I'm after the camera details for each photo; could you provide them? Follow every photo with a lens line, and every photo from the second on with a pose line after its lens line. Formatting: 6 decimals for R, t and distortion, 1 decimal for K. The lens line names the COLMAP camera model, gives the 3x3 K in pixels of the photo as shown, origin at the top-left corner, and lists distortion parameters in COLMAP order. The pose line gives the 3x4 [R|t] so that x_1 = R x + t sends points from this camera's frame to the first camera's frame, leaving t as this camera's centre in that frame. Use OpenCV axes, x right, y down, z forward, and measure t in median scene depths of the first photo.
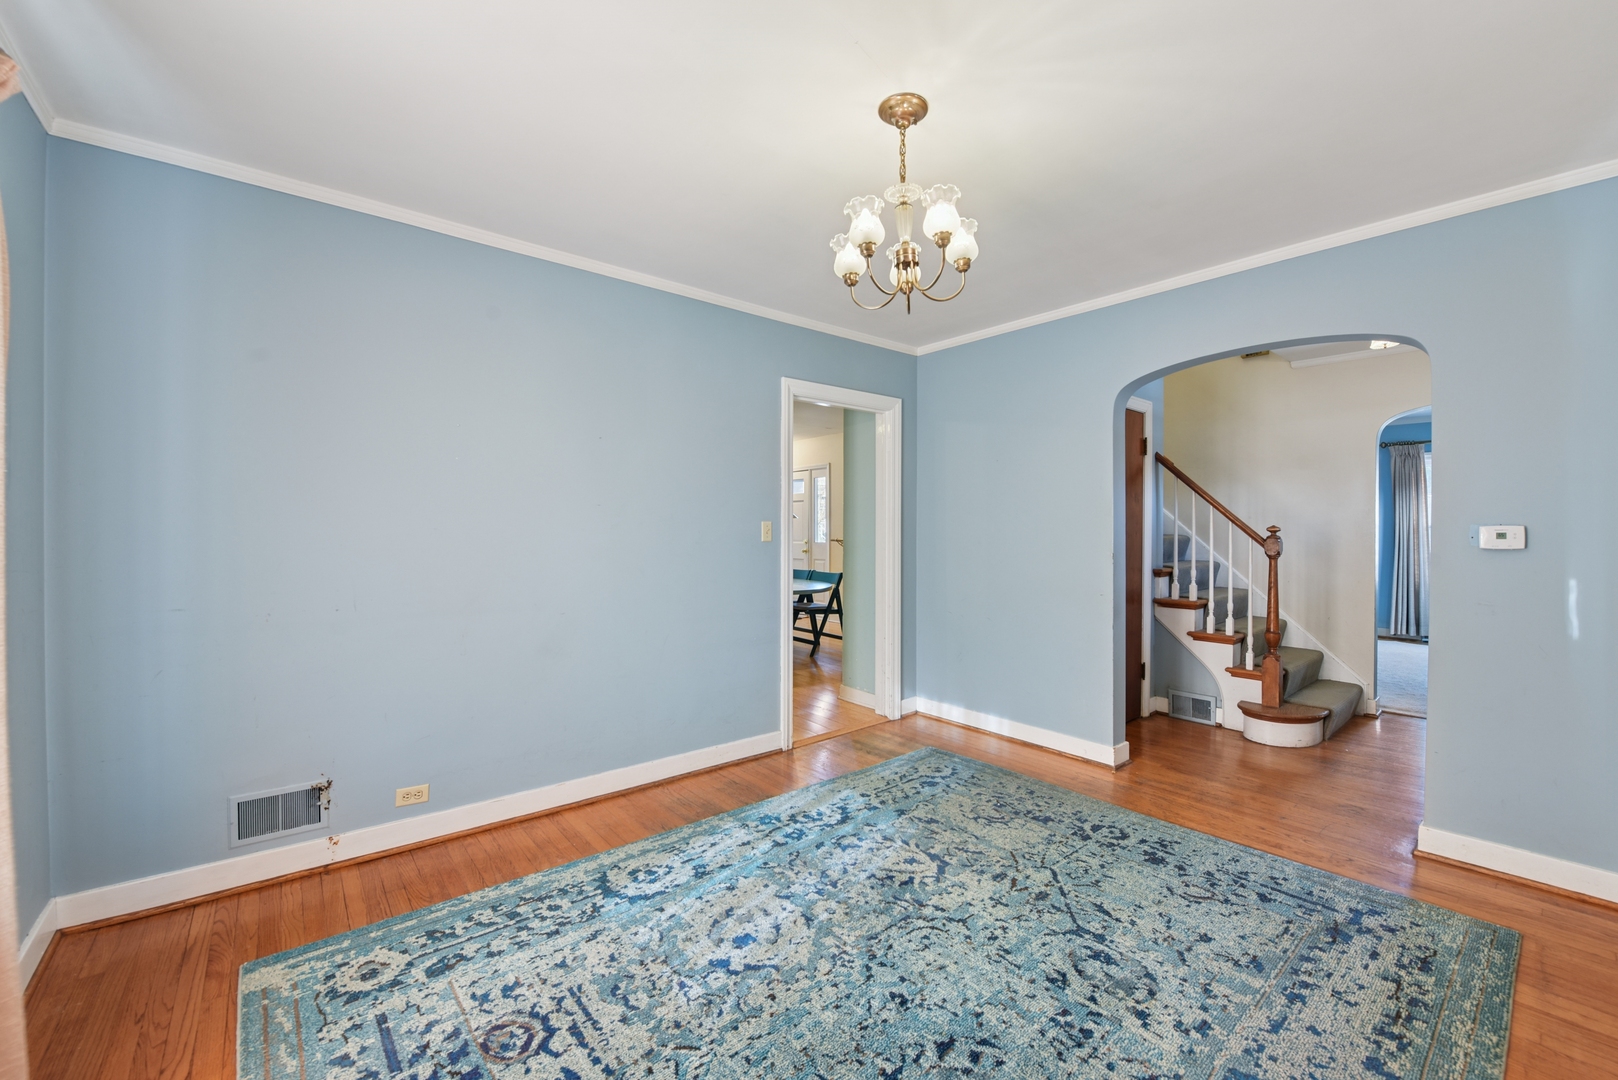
lens RADIAL K [[646.8, 0, 802.4], [0, 646.8, 536.1], [0, 0, 1]] dist [-0.013066, -0.003610]
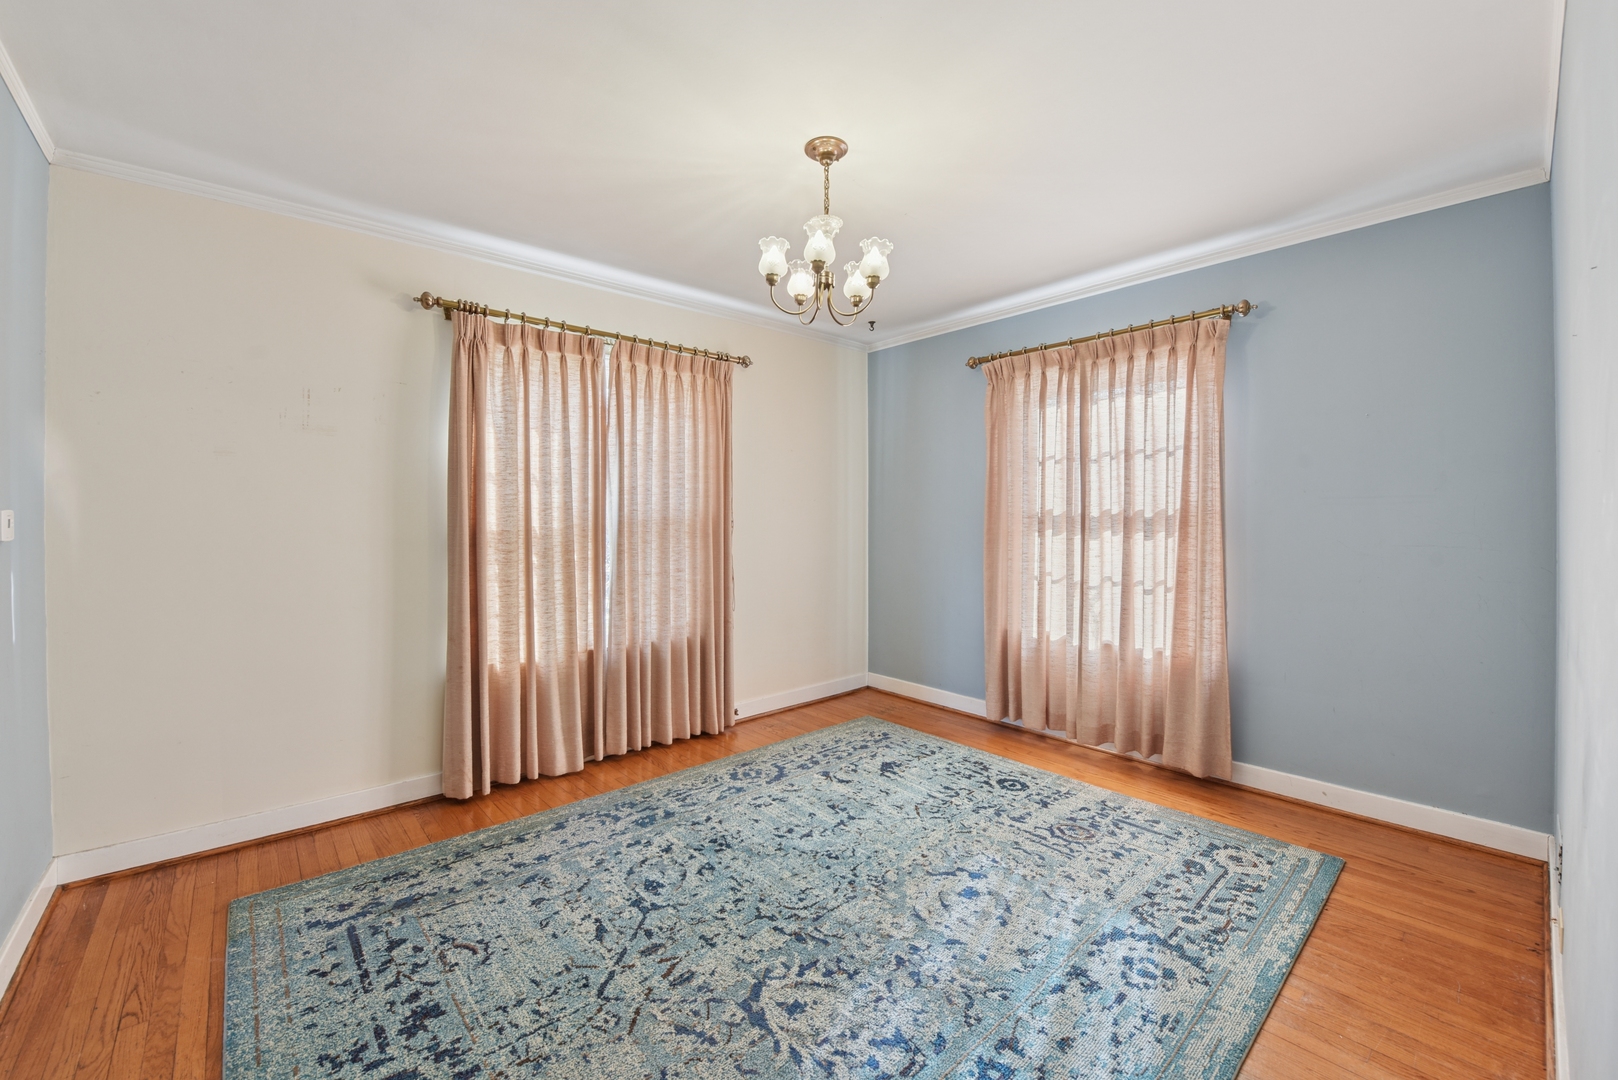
lens RADIAL K [[646.8, 0, 802.7], [0, 646.8, 533.0], [0, 0, 1]] dist [-0.013066, -0.003610]
pose [[-0.999413, -0.001284, -0.034235, 0.204604], [-0.002478, 0.999390, 0.034844, -0.017093], [0.034169, 0.034909, -0.998806, 1.838319]]
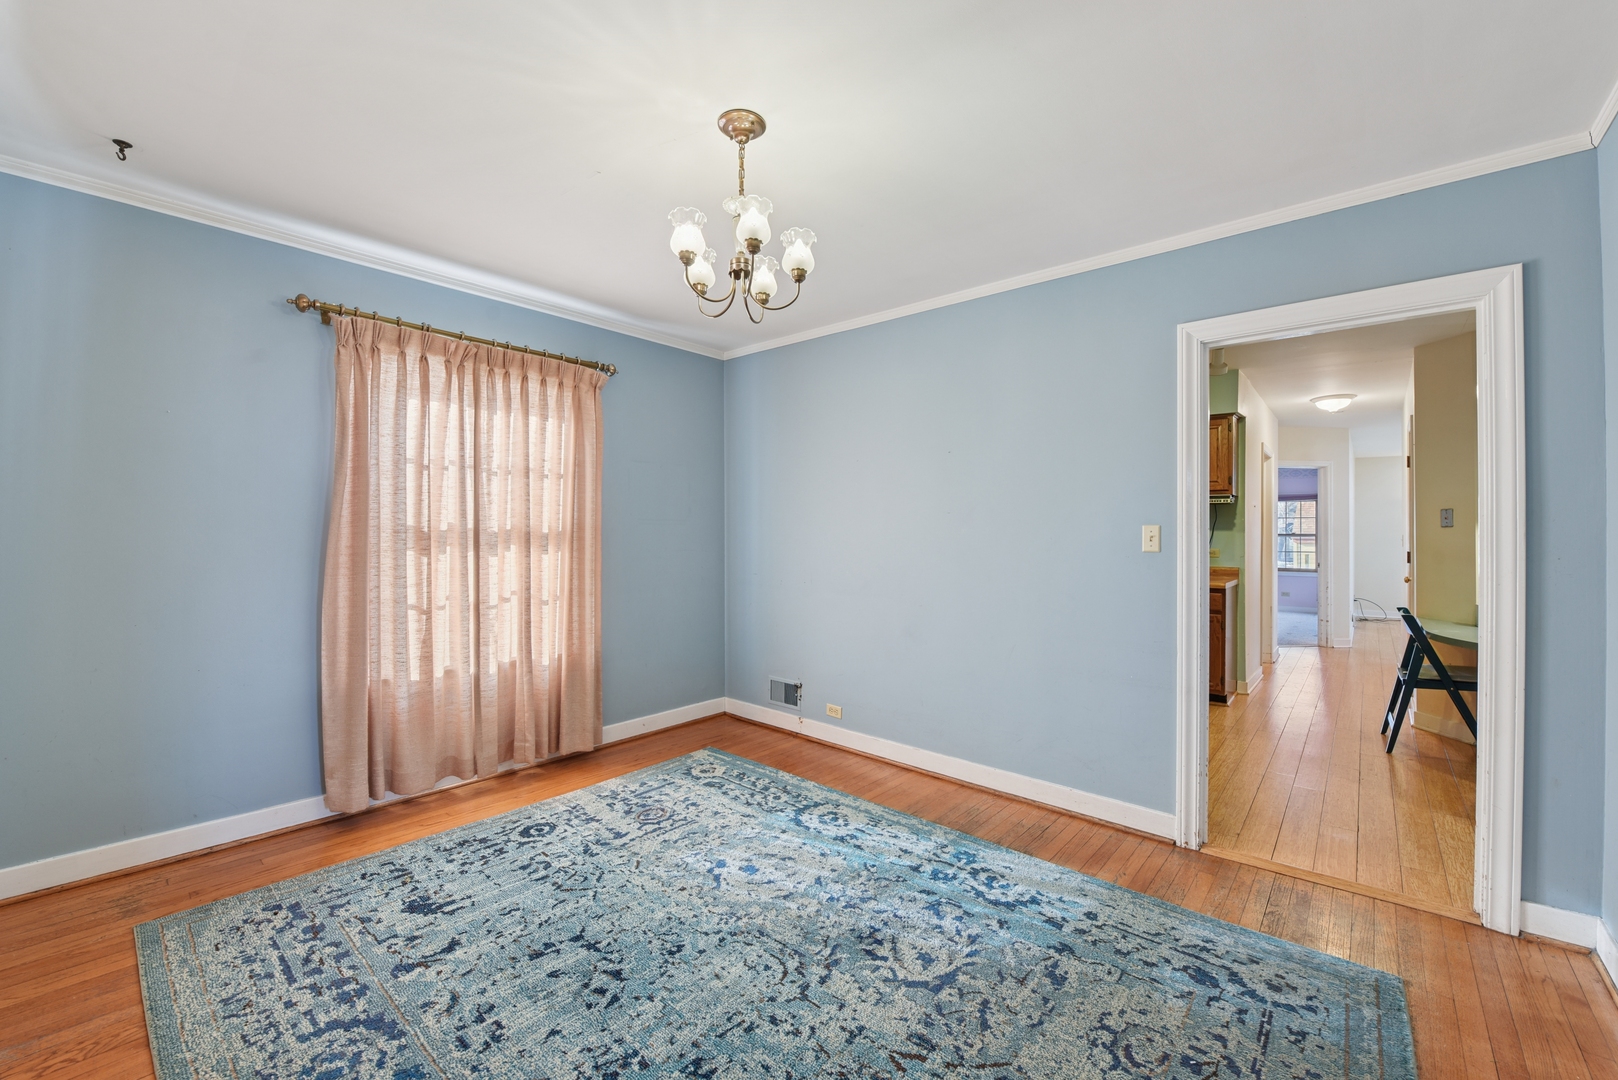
lens RADIAL K [[646.8, 0, 820.9], [0, 646.8, 535.6], [0, 0, 1]] dist [-0.013066, -0.003610]
pose [[0.172514, 0.002404, -0.985004, 1.015437], [-0.015980, 0.999872, -0.000359, -0.006807], [0.984877, 0.015802, 0.172530, 0.814600]]
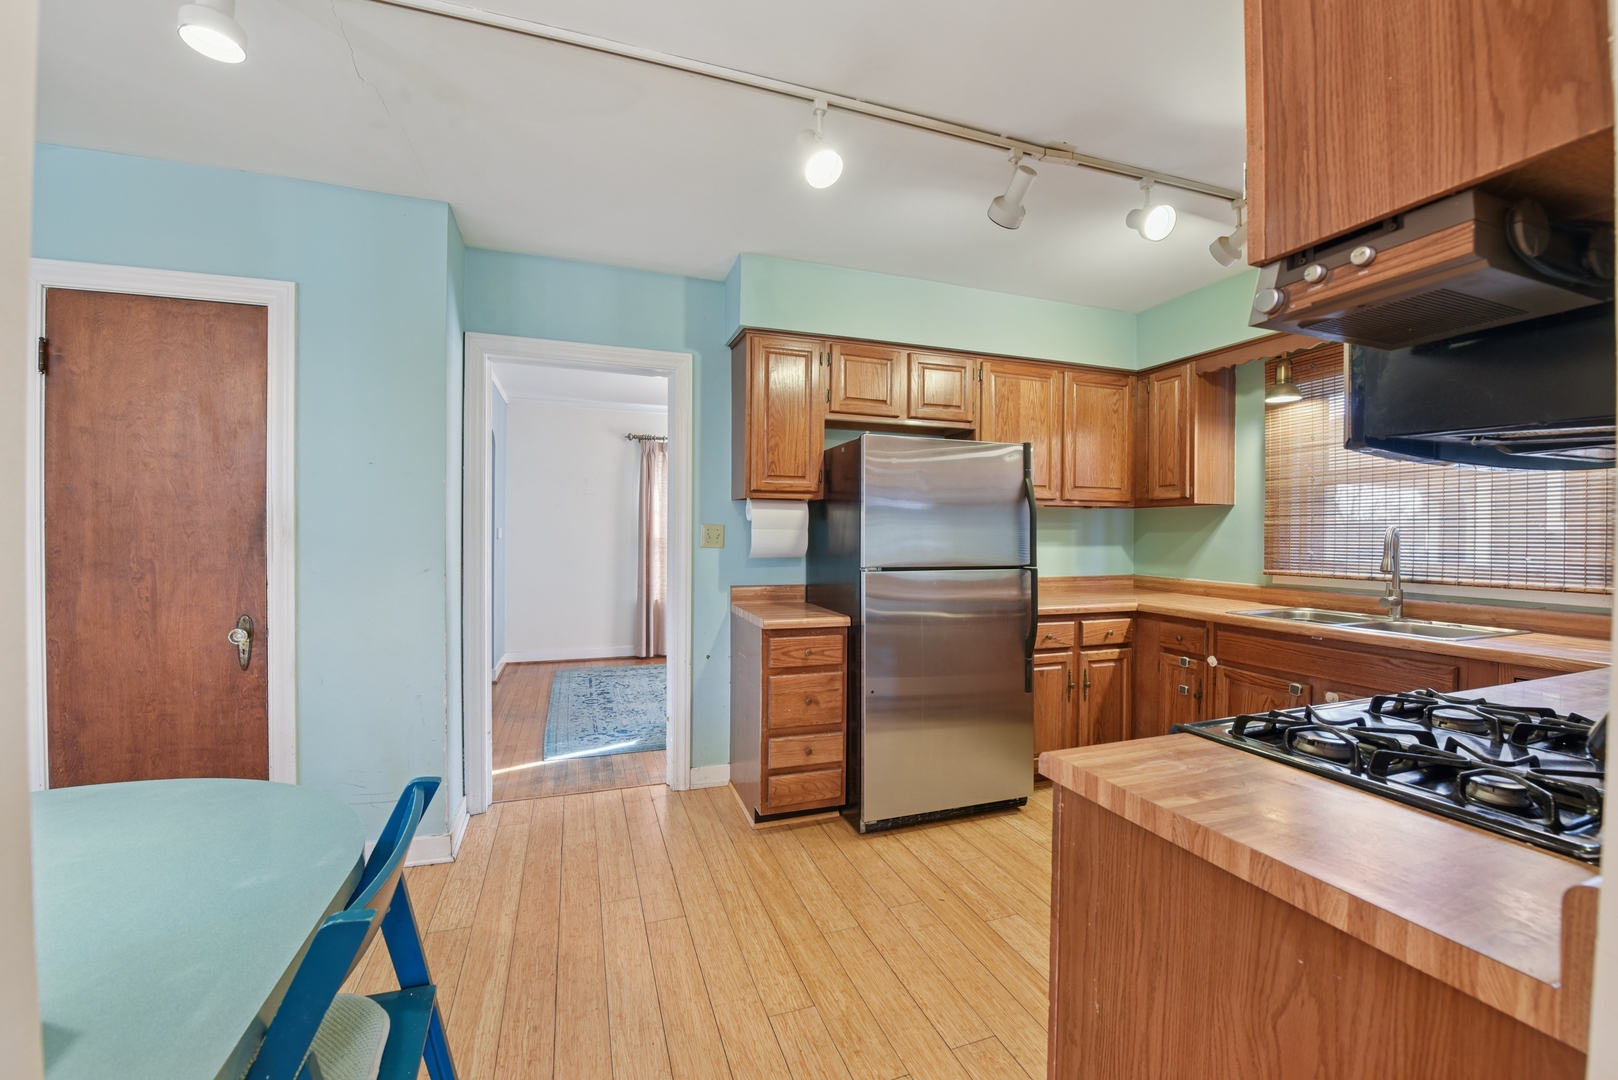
lens RADIAL K [[646.8, 0, 811.2], [0, 646.8, 537.3], [0, 0, 1]] dist [-0.013066, -0.003610]
pose [[-0.942545, -0.004916, 0.334042, -0.843165], [0.003215, 0.999712, 0.023784, -0.044596], [-0.334063, 0.023491, -0.942258, 3.012458]]
